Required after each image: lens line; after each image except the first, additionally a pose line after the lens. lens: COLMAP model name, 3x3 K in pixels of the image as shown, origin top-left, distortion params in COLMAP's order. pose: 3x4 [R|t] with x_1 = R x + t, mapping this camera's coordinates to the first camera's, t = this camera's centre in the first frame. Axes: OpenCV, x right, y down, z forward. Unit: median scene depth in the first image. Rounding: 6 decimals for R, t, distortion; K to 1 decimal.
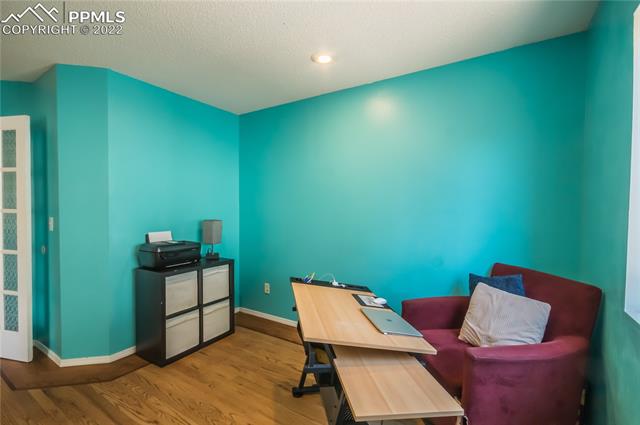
lens RADIAL K [[281.6, 0, 317.3], [0, 281.6, 214.4], [0, 0, 1]] dist [0.000486, -0.001172]
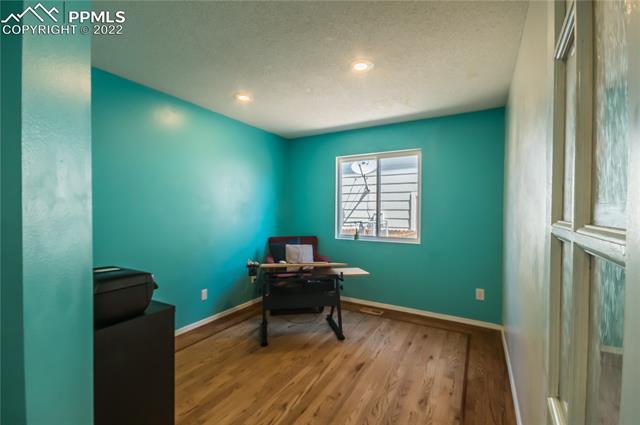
lens RADIAL K [[281.6, 0, 317.3], [0, 281.6, 214.4], [0, 0, 1]] dist [0.000486, -0.001172]
pose [[-0.028111, -0.048130, 0.998445, -1.202141], [-0.030634, 0.998413, 0.047265, -0.086069], [-0.999135, -0.029257, -0.029541, 0.640014]]
